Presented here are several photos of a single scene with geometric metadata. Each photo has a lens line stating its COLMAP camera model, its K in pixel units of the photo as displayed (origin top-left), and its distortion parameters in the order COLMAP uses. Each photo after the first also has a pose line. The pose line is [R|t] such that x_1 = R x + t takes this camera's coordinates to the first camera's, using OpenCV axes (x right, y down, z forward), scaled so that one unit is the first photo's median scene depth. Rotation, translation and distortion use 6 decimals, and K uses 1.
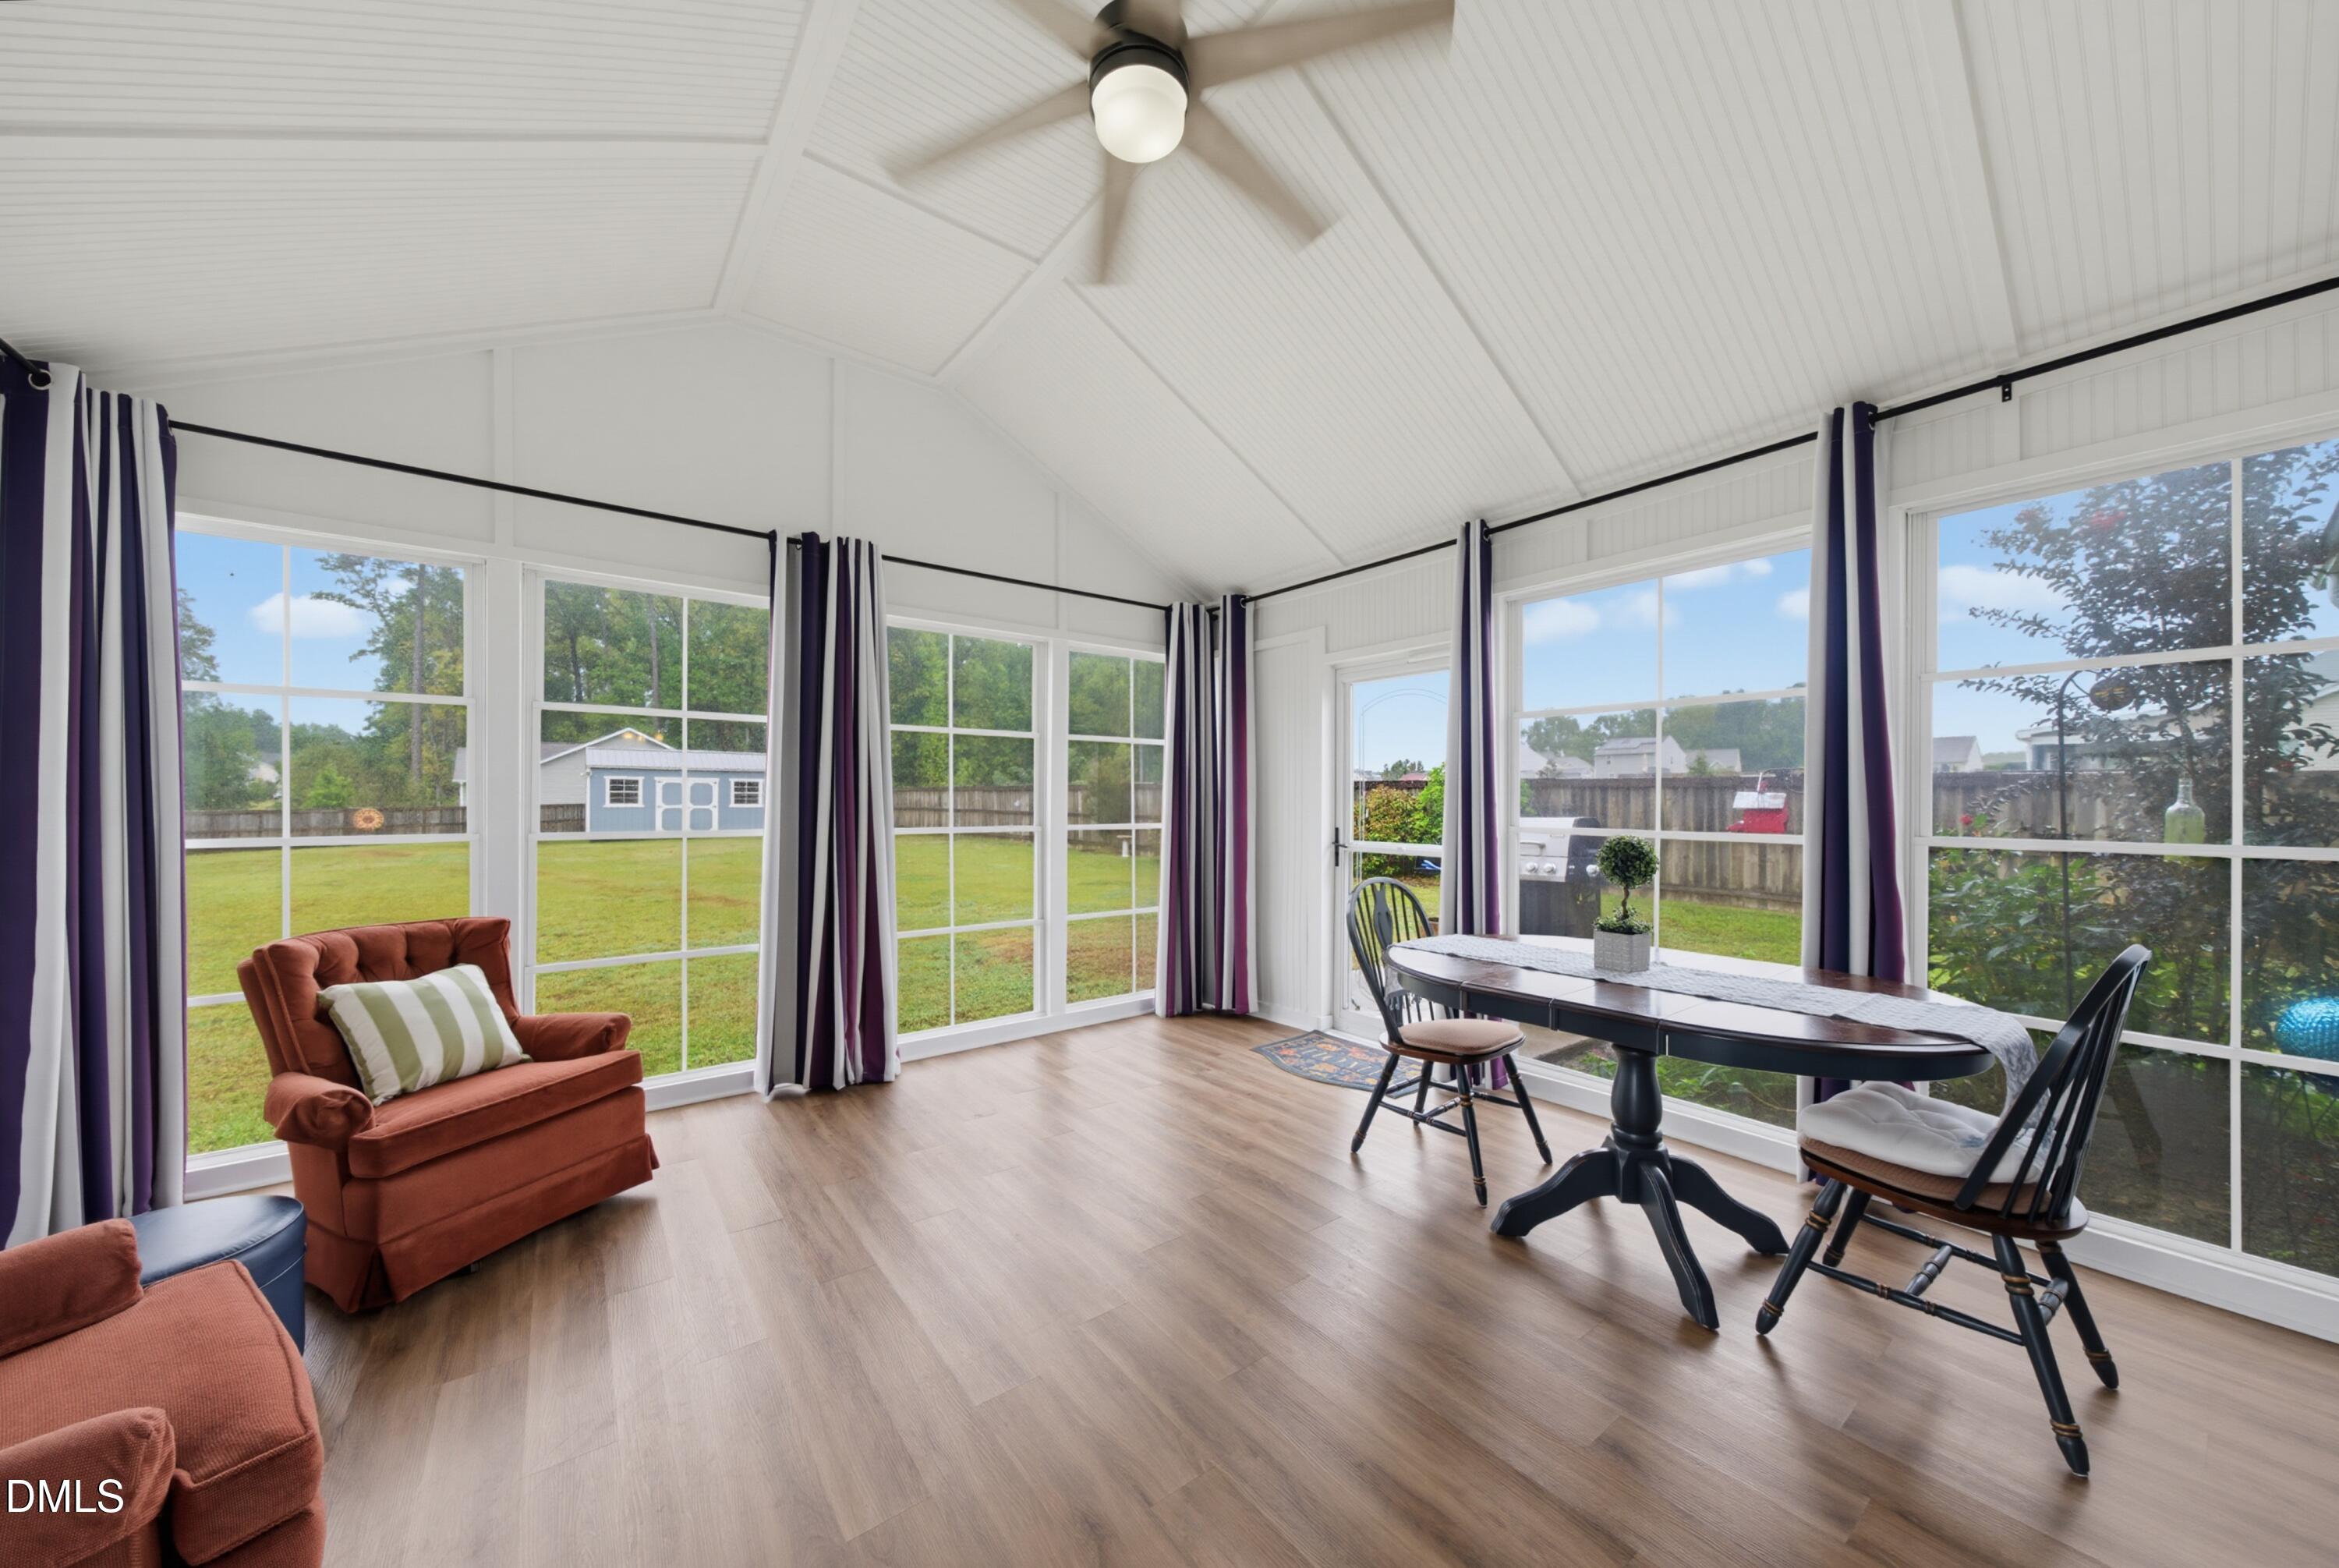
lens RADIAL K [[807.0, 0, 1162.6], [0, 807.0, 802.6], [0, 0, 1]] dist [0.000650, 0.000394]
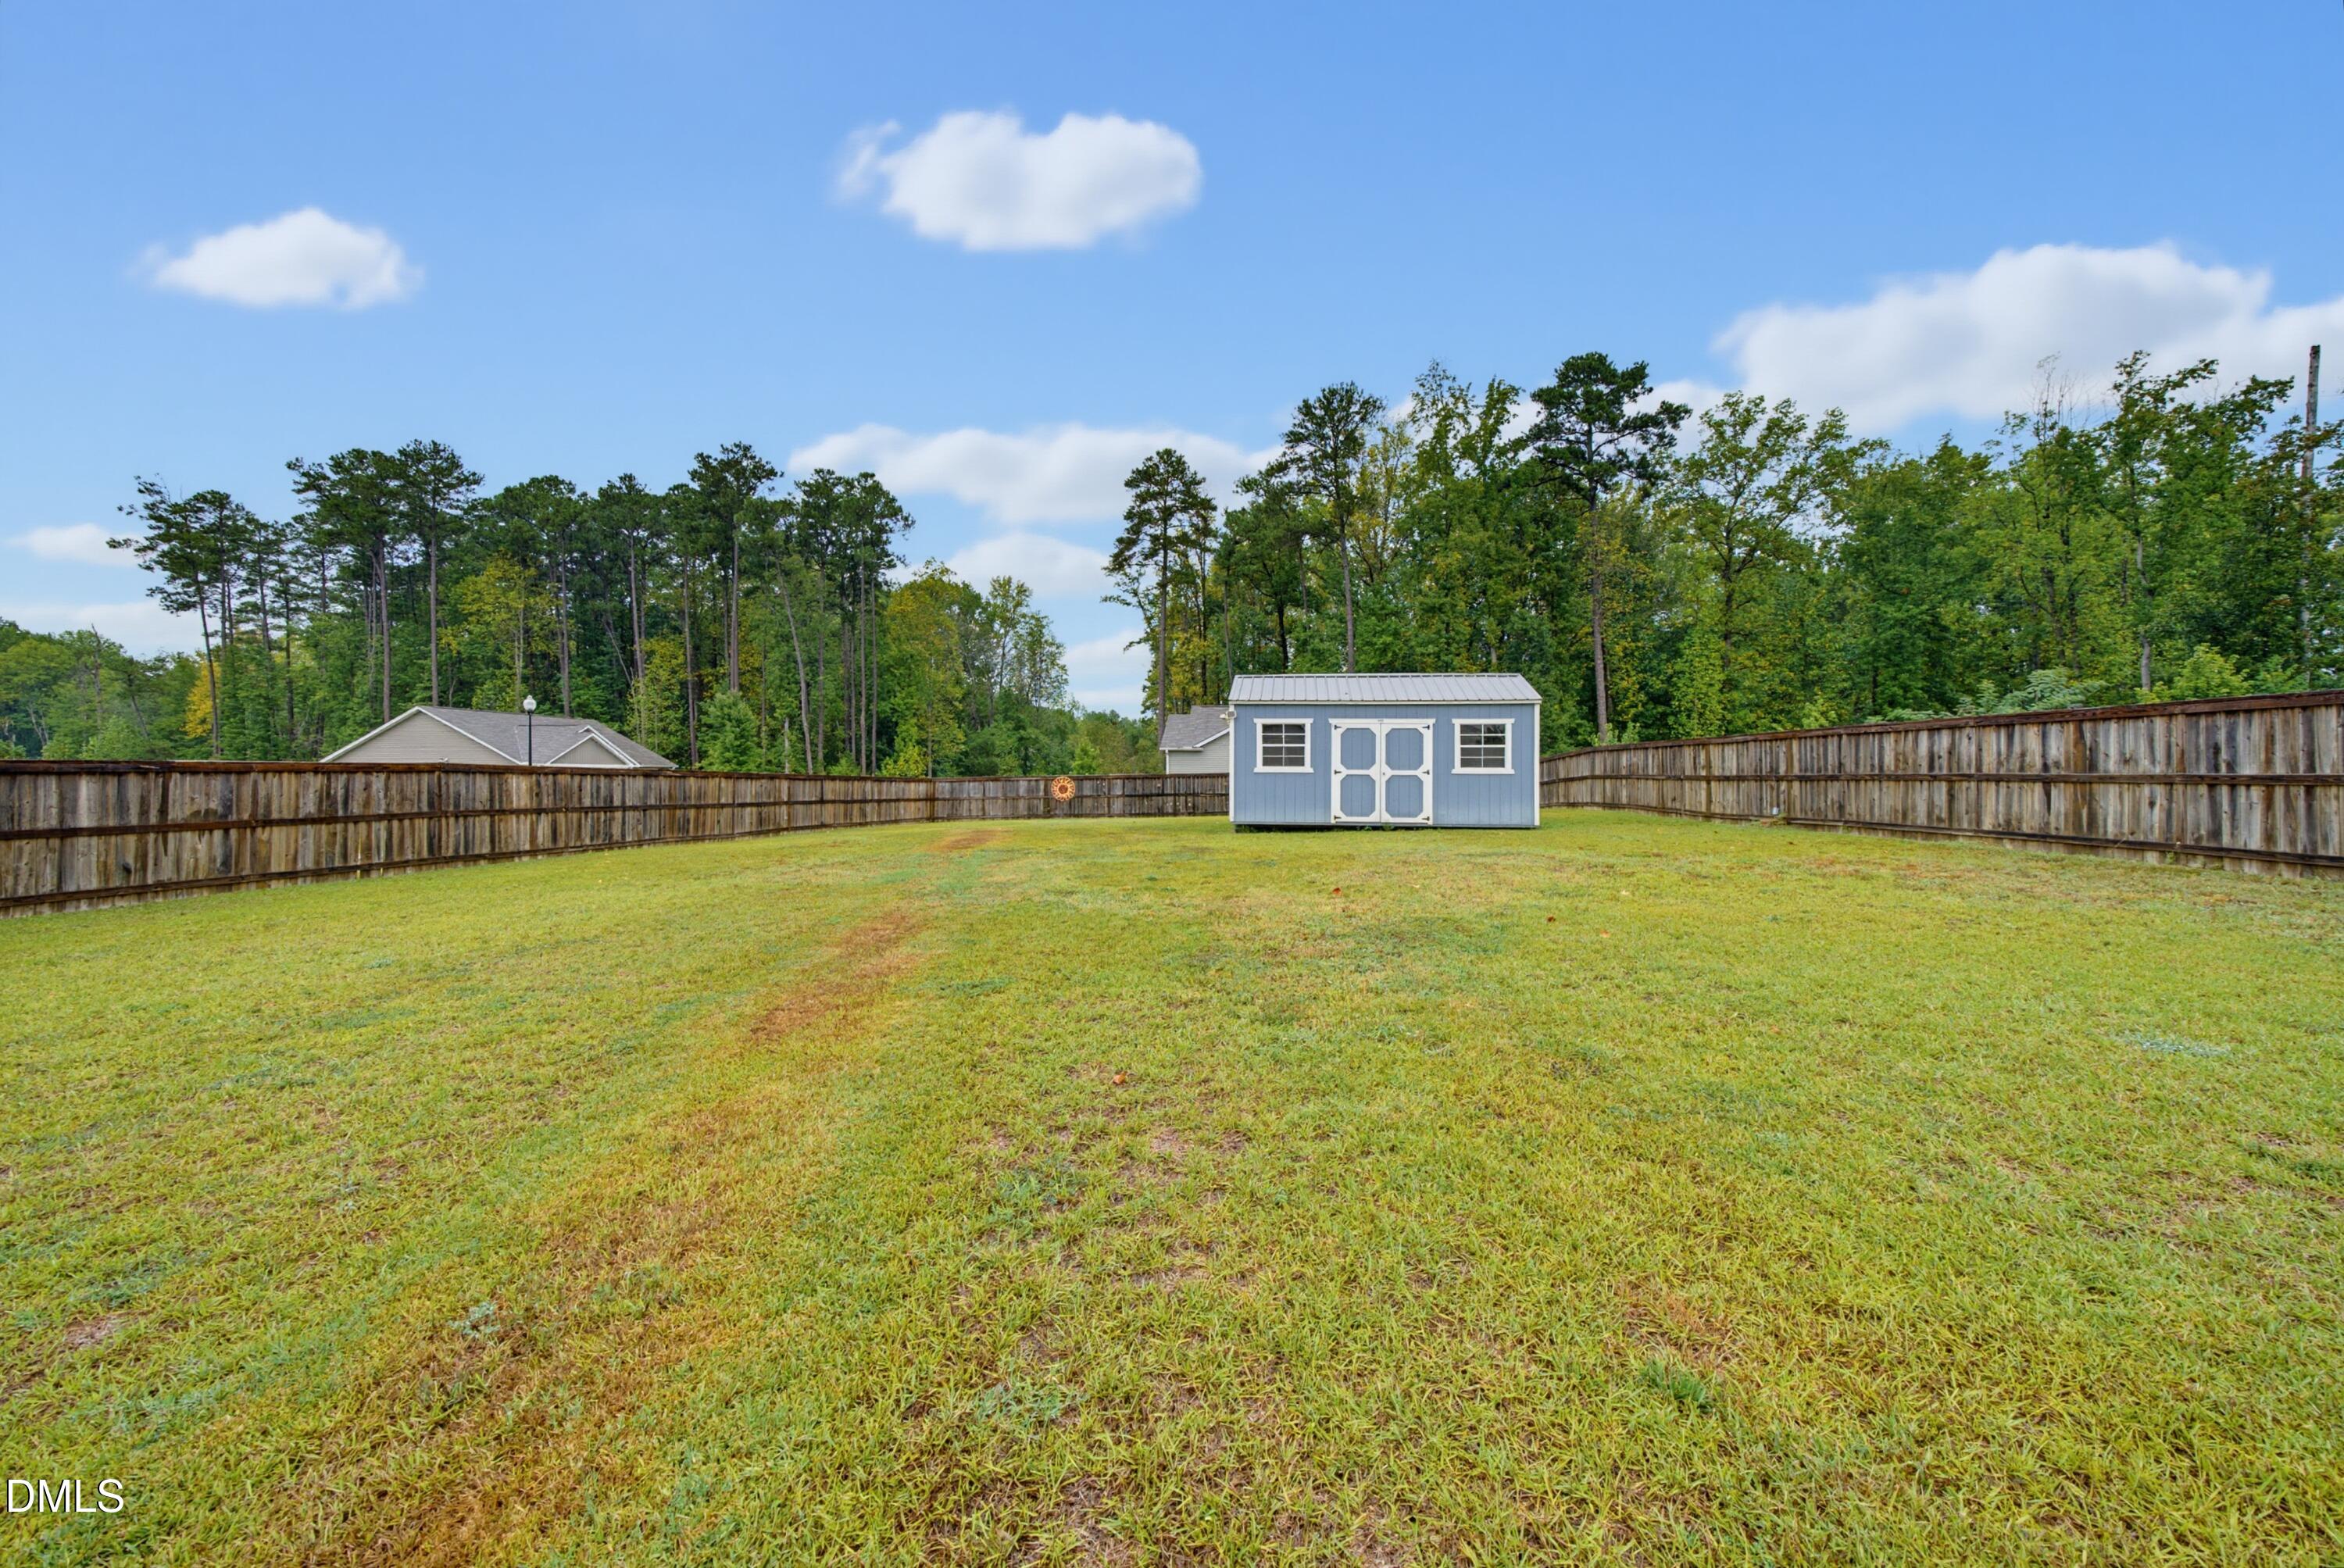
lens RADIAL K [[825.7, 0, 1170.2], [0, 825.7, 804.0], [0, 0, 1]] dist [0.000102, 0.000230]
pose [[0.709697, 0.023623, -0.704110, -0.304335], [-0.001448, 0.999484, 0.032074, 0.009320], [0.704505, -0.021744, 0.709366, 0.516542]]
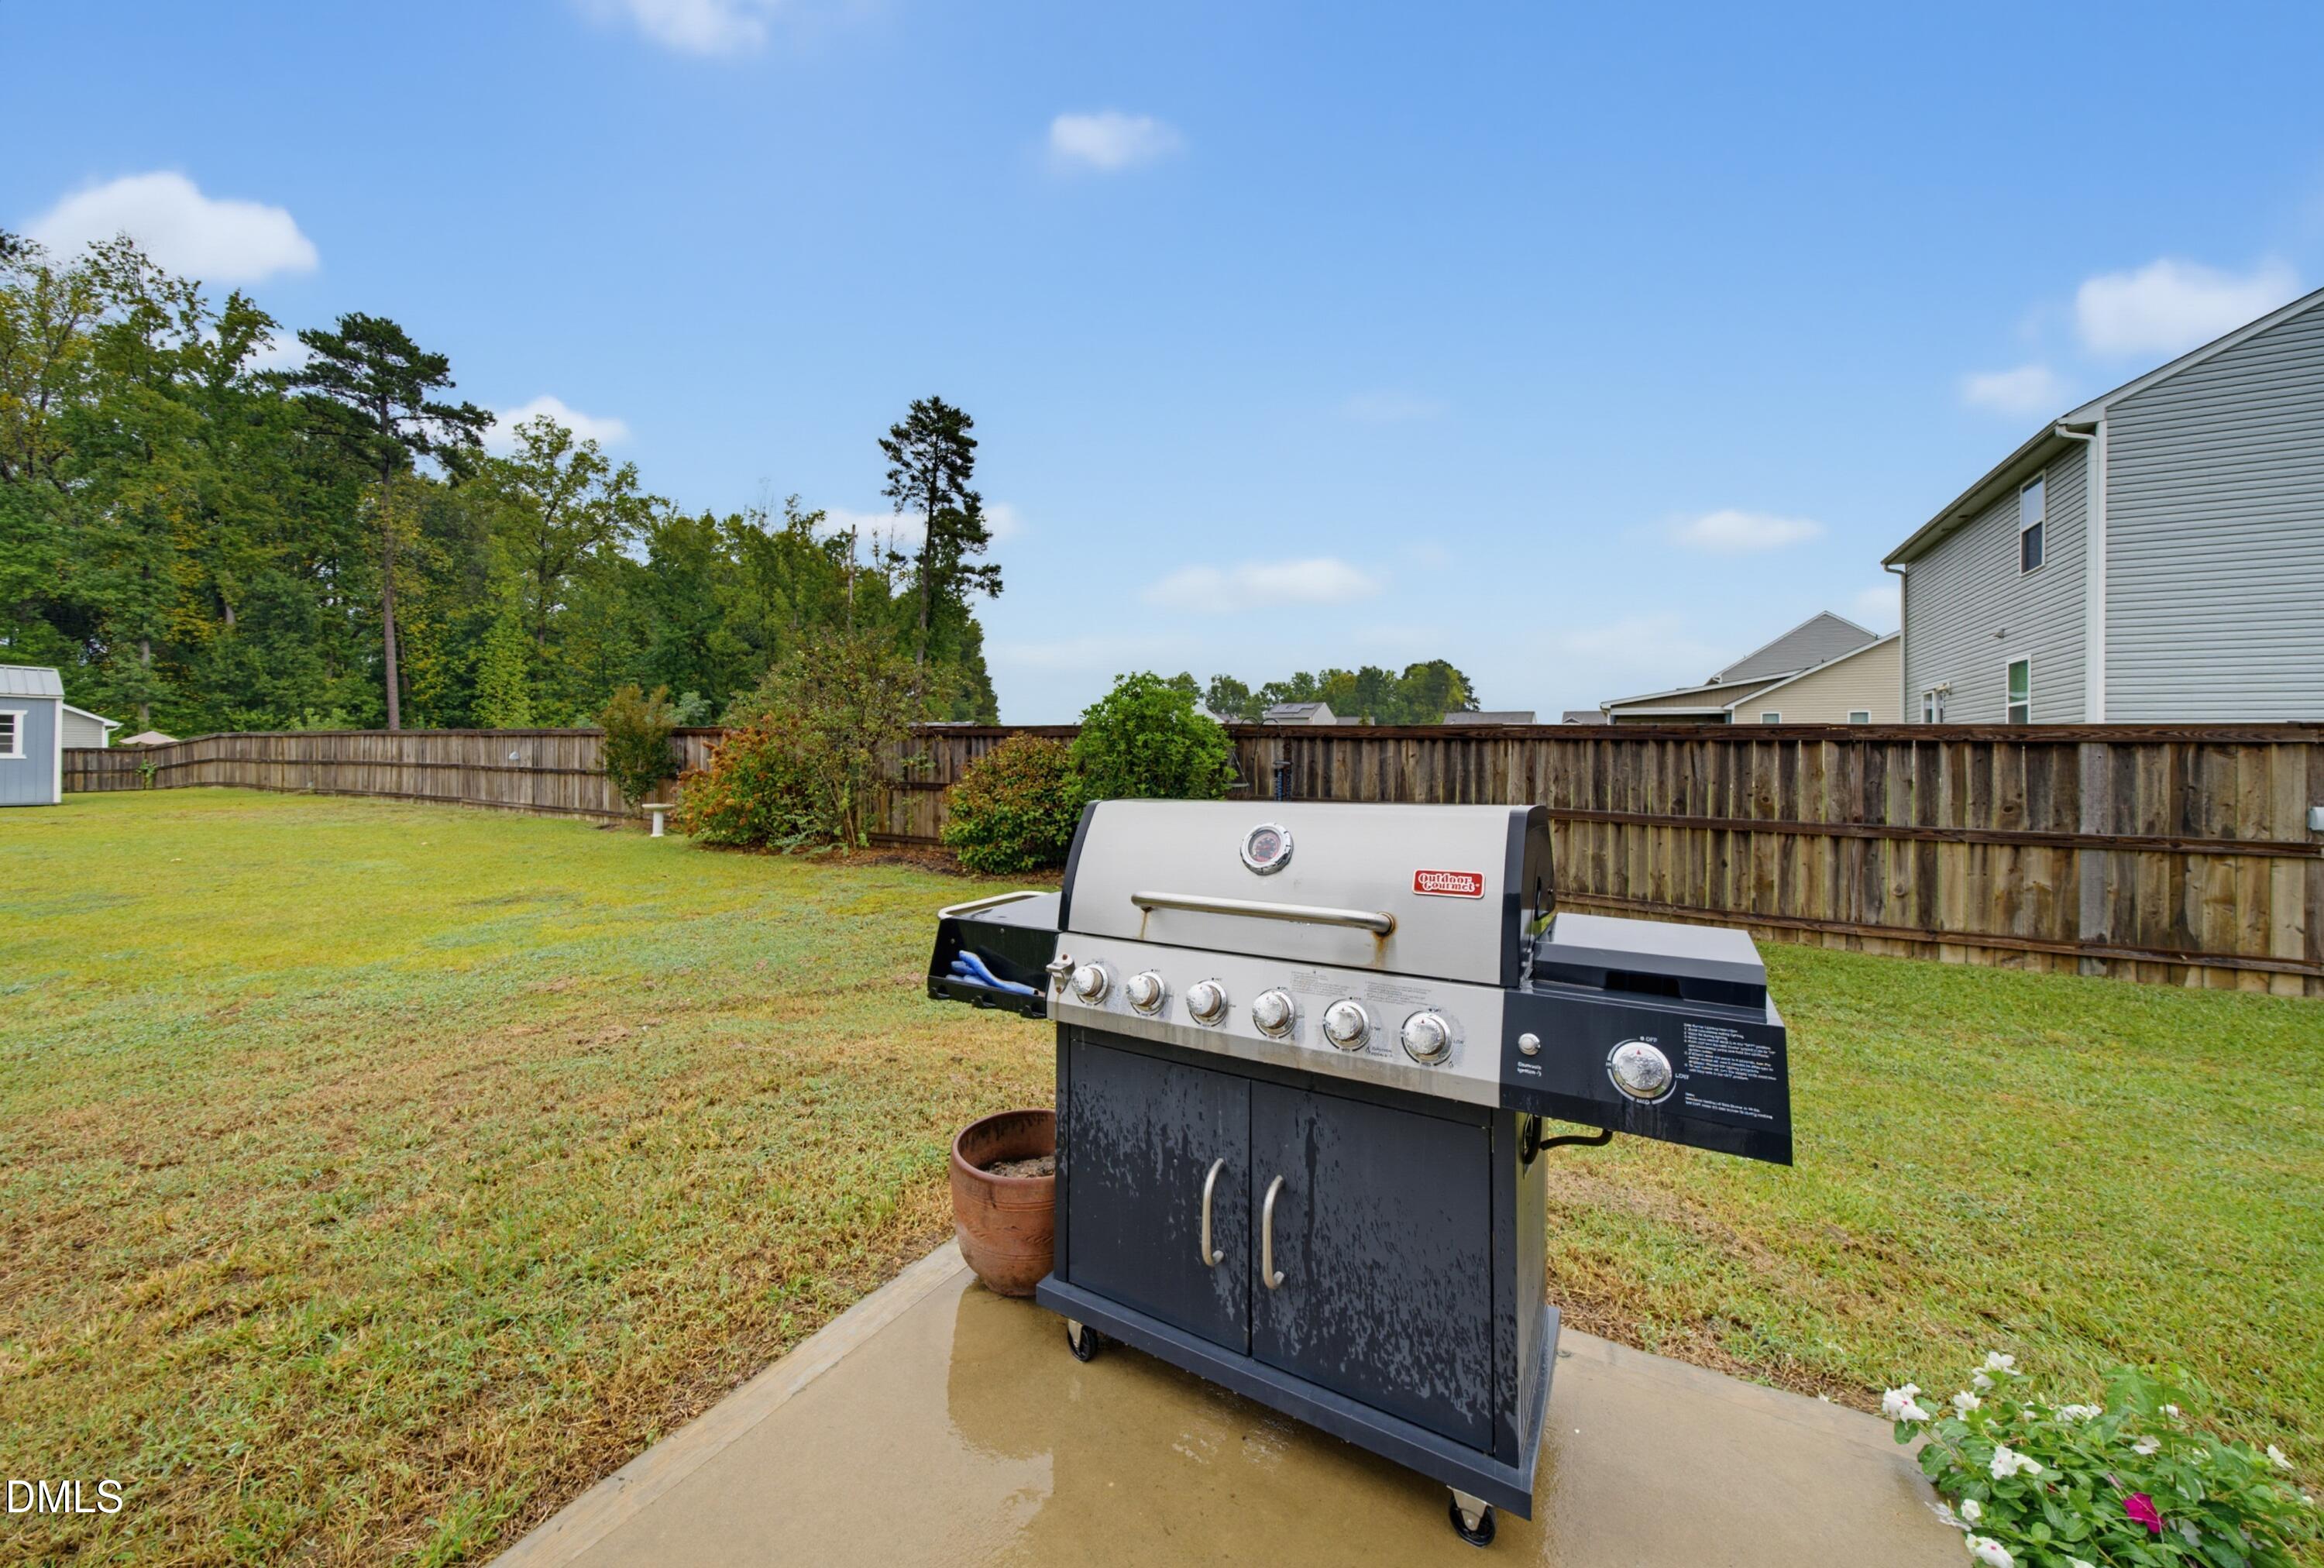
lens RADIAL K [[818.7, 0, 1161.0], [0, 818.7, 758.0], [0, 0, 1]] dist [0.000262, 0.000204]
pose [[0.931697, 0.009797, 0.363105, 0.063471], [-0.008746, 0.999951, -0.004537, 0.001198], [-0.363131, 0.001052, 0.931737, 0.157648]]
